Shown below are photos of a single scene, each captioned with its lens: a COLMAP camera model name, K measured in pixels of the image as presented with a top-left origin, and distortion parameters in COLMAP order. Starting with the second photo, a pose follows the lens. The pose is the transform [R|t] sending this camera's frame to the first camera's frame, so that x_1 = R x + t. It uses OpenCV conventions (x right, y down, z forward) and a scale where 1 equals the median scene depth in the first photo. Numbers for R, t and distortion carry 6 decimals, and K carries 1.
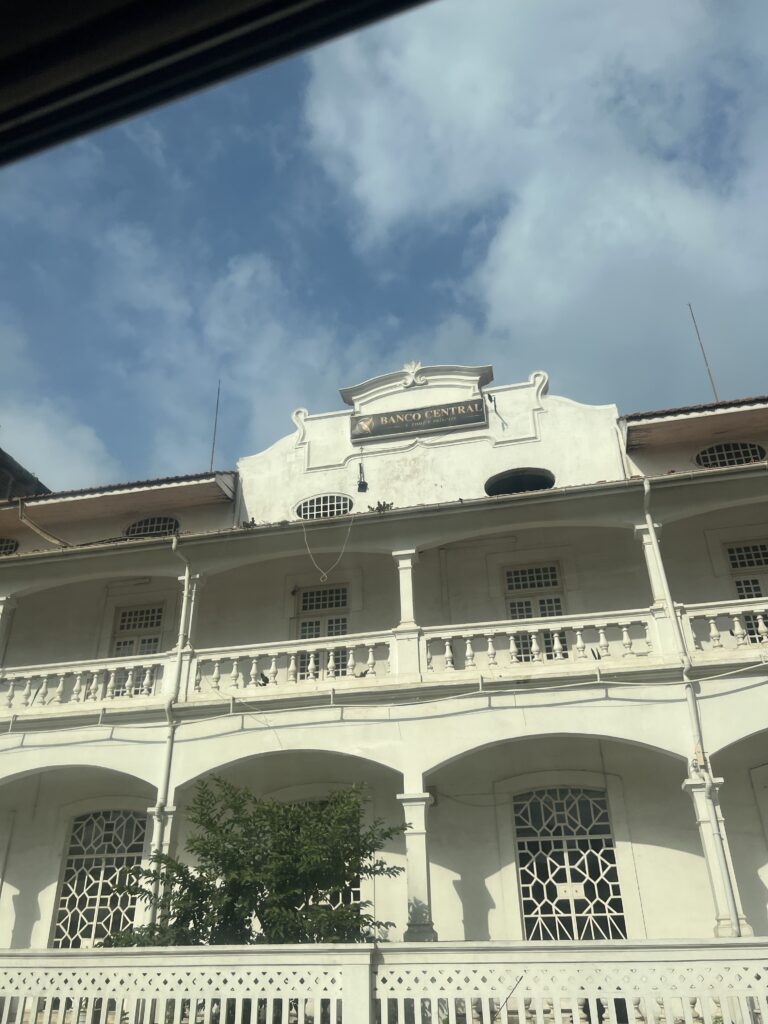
lens RADIAL K [[803.6, 0, 384.0], [0, 803.6, 512.0], [0, 0, 1]] dist [-0.004912, -0.003785]
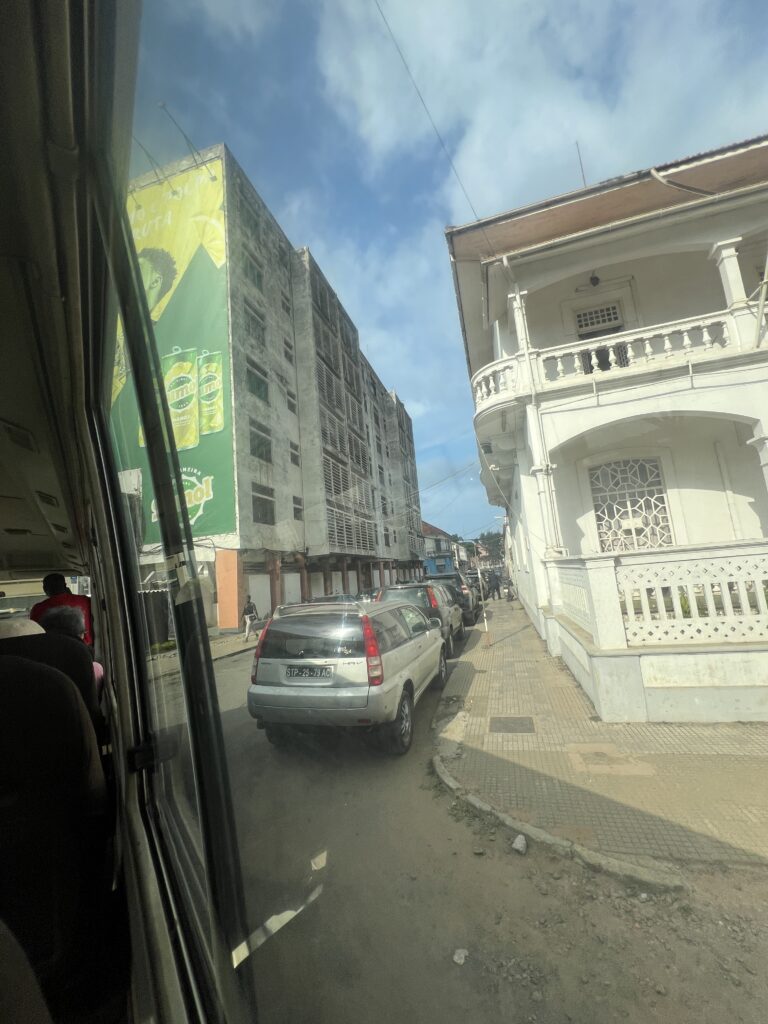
lens RADIAL K [[410.1, 0, 384.0], [0, 410.1, 512.0], [0, 0, 1]] dist [-0.000047, -0.000149]
pose [[0.996534, -0.079260, -0.025240, -0.210957], [0.083146, 0.940300, 0.330035, 0.152288], [-0.002426, -0.330990, 0.943631, 0.266146]]
